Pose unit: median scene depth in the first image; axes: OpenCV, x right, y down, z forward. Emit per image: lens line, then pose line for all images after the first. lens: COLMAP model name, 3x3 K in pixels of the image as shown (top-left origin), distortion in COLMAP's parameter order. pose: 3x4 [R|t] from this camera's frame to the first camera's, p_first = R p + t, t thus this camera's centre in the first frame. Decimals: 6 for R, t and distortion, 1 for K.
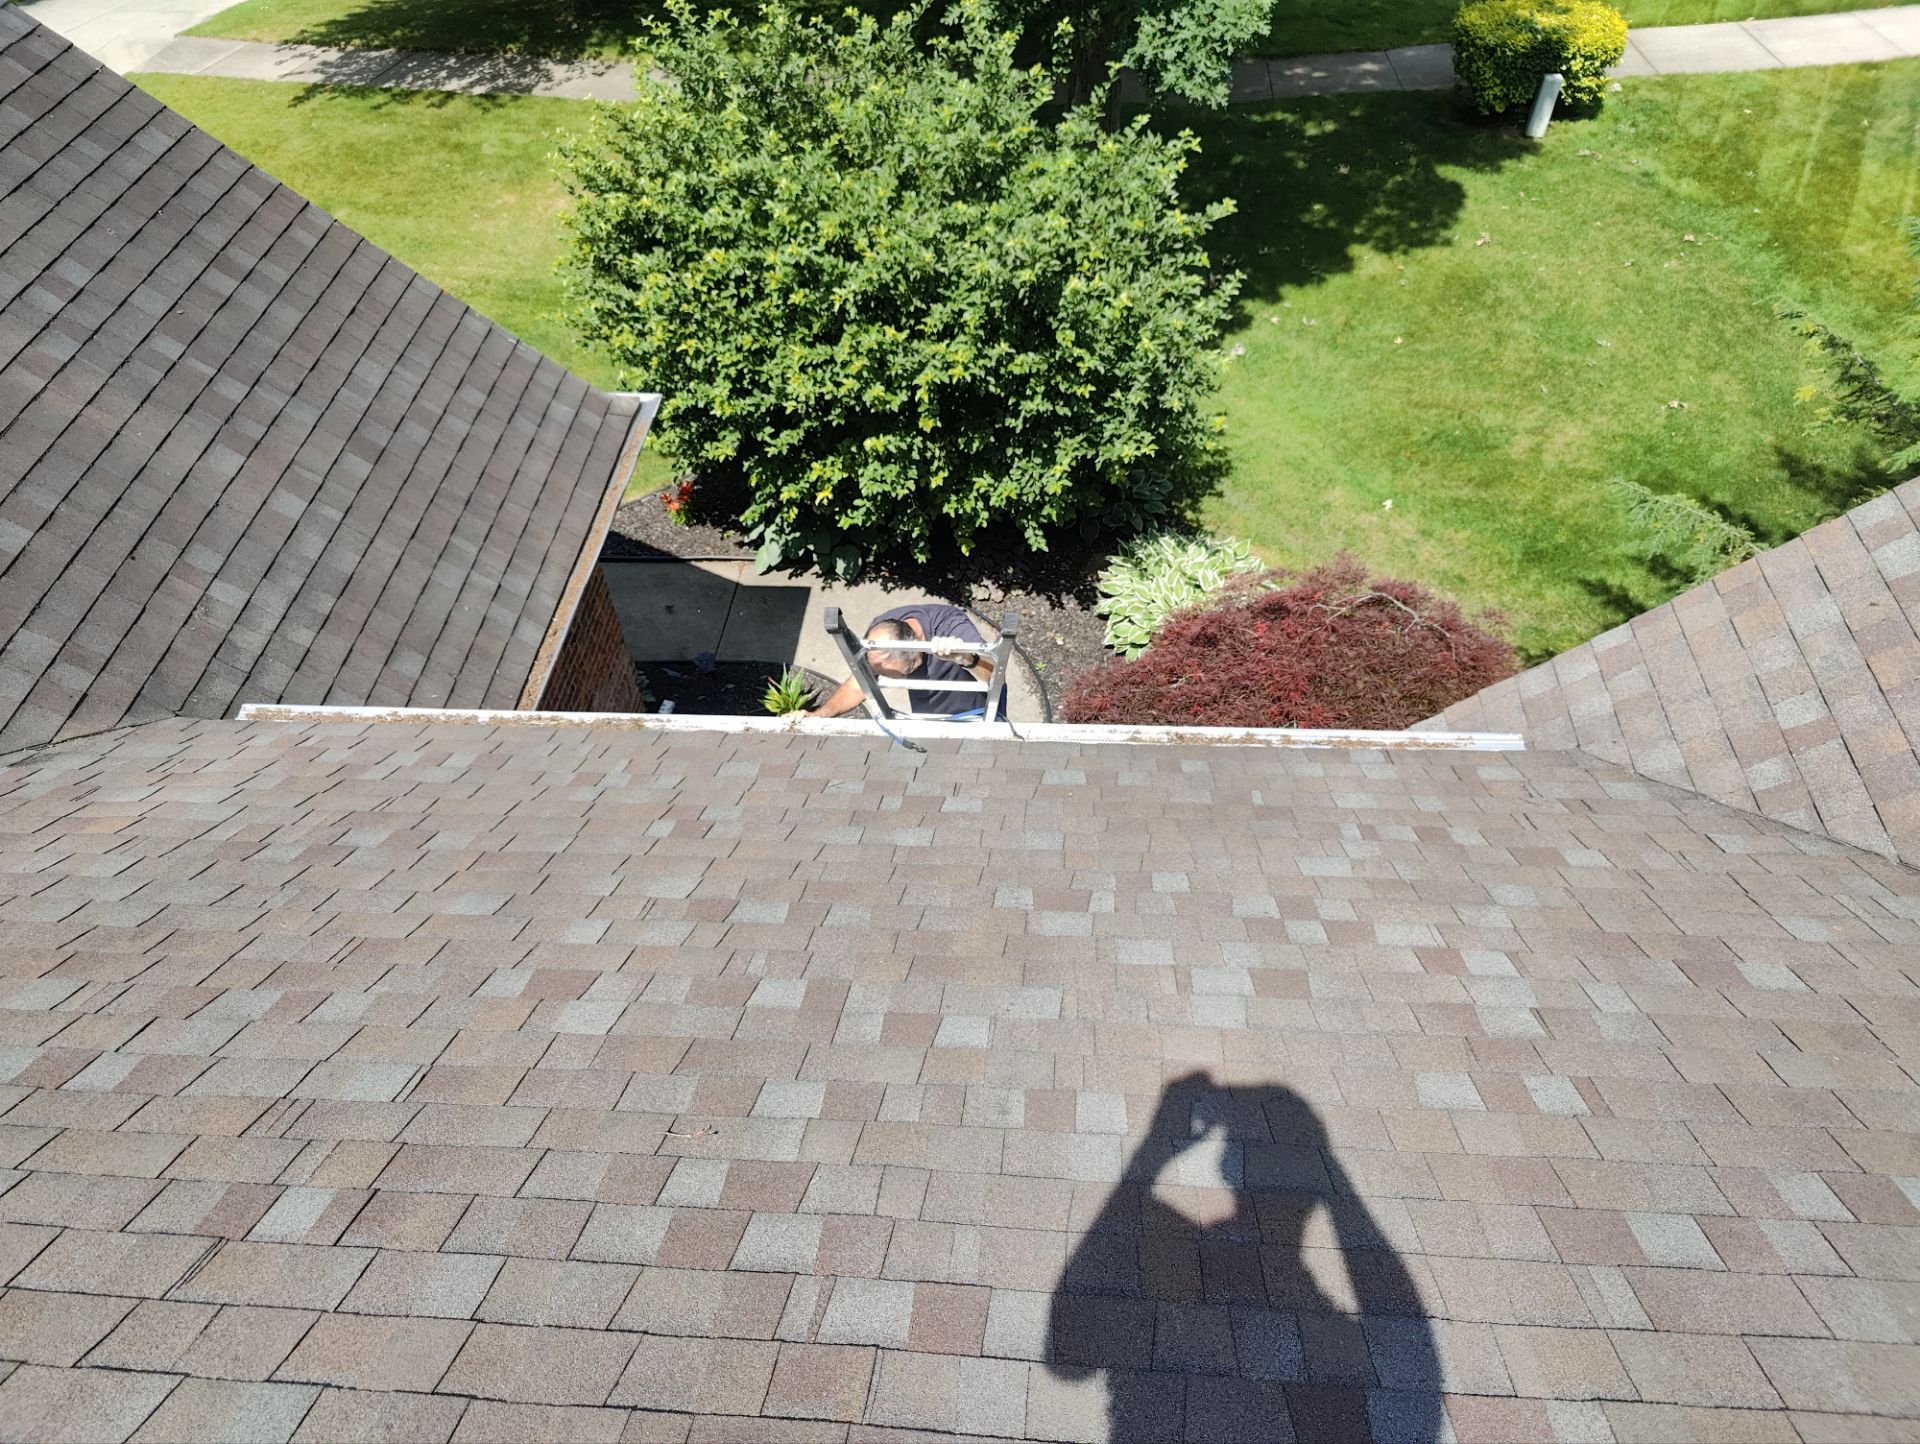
lens RADIAL K [[1340.3, 0, 956.4], [0, 1340.3, 716.6], [0, 0, 1]] dist [0.033396, -0.044961]
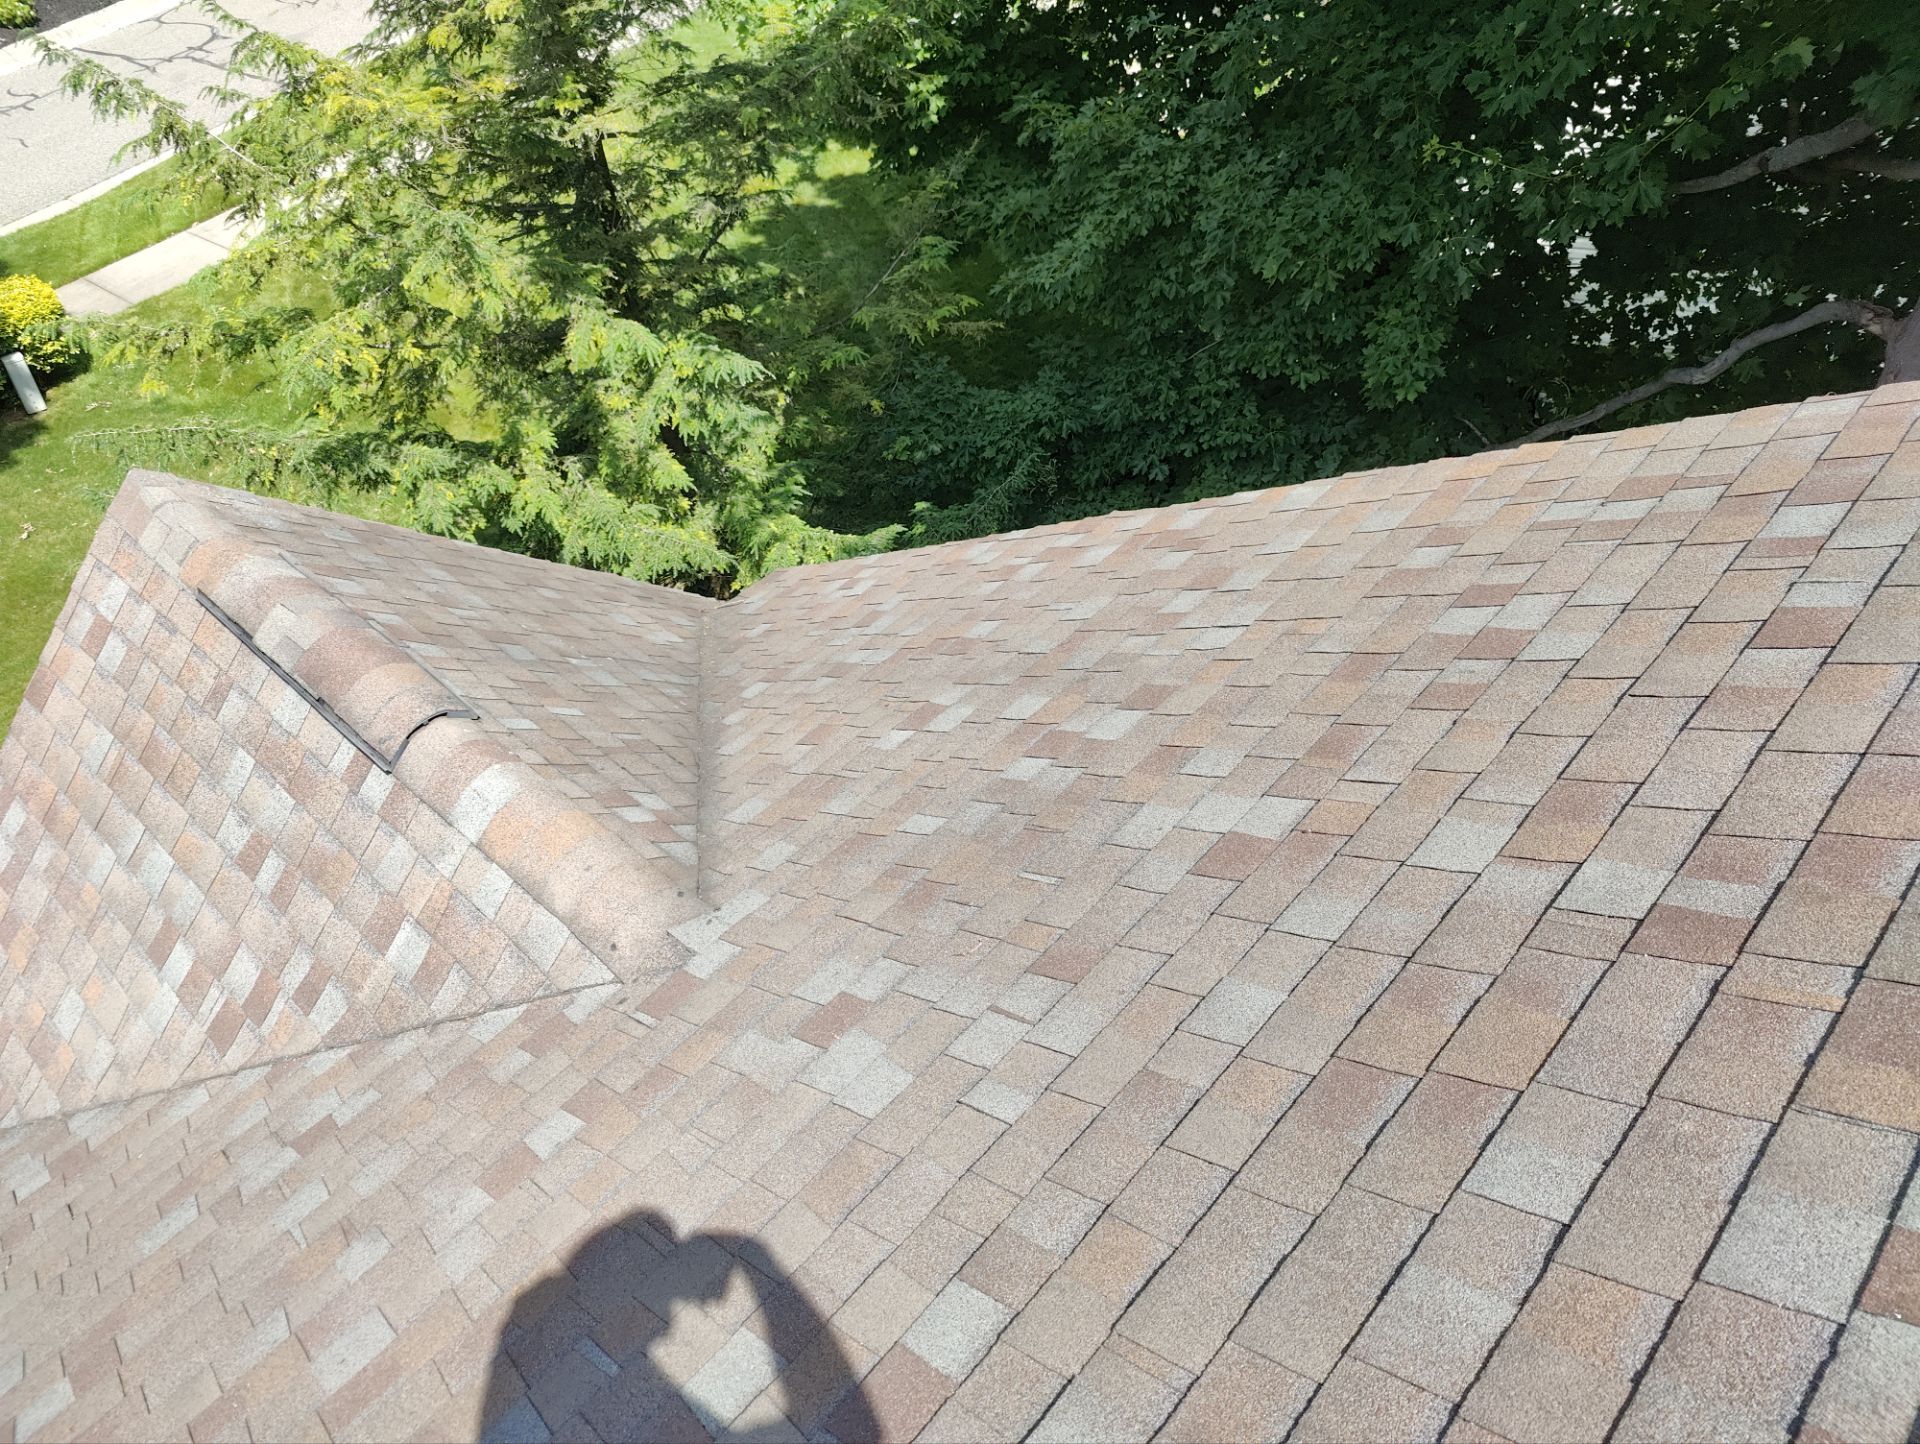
lens RADIAL K [[1340.3, 0, 945.3], [0, 1340.3, 709.4], [0, 0, 1]] dist [0.033396, -0.044961]
pose [[0.613813, -0.538165, 0.577591, 0.259605], [0.592986, 0.797288, 0.112692, 0.054569], [-0.521153, 0.273332, 0.808511, -0.166397]]
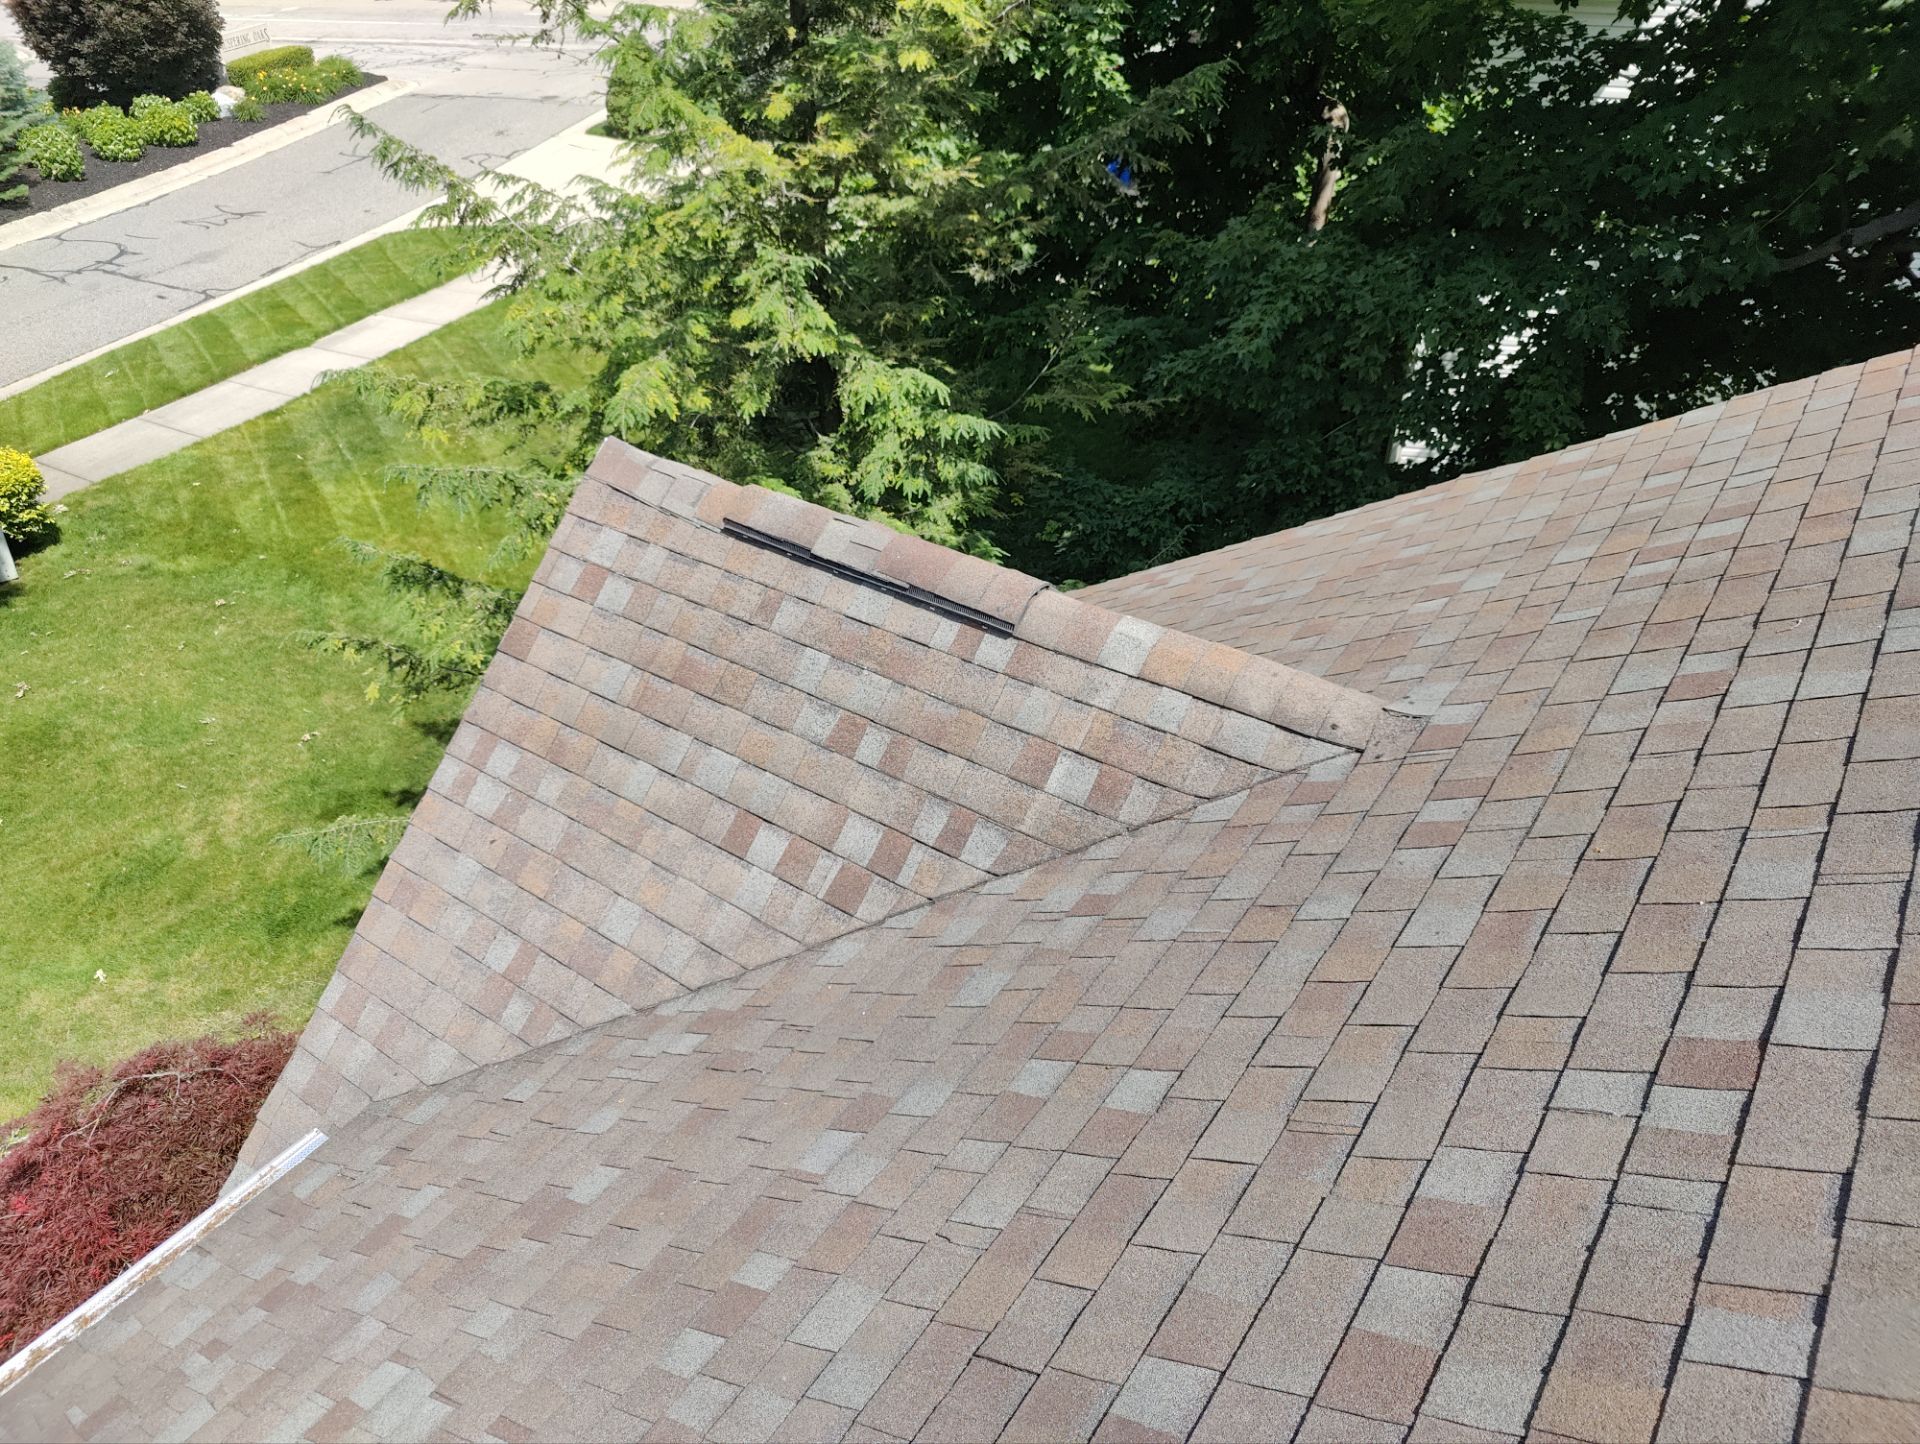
lens RADIAL K [[1340.3, 0, 971.0], [0, 1340.3, 709.1], [0, 0, 1]] dist [0.033396, -0.044961]
pose [[0.506937, -0.455565, 0.731762, 0.059957], [0.615763, 0.785456, 0.062415, 0.004186], [-0.603201, 0.418951, 0.678697, -0.038783]]
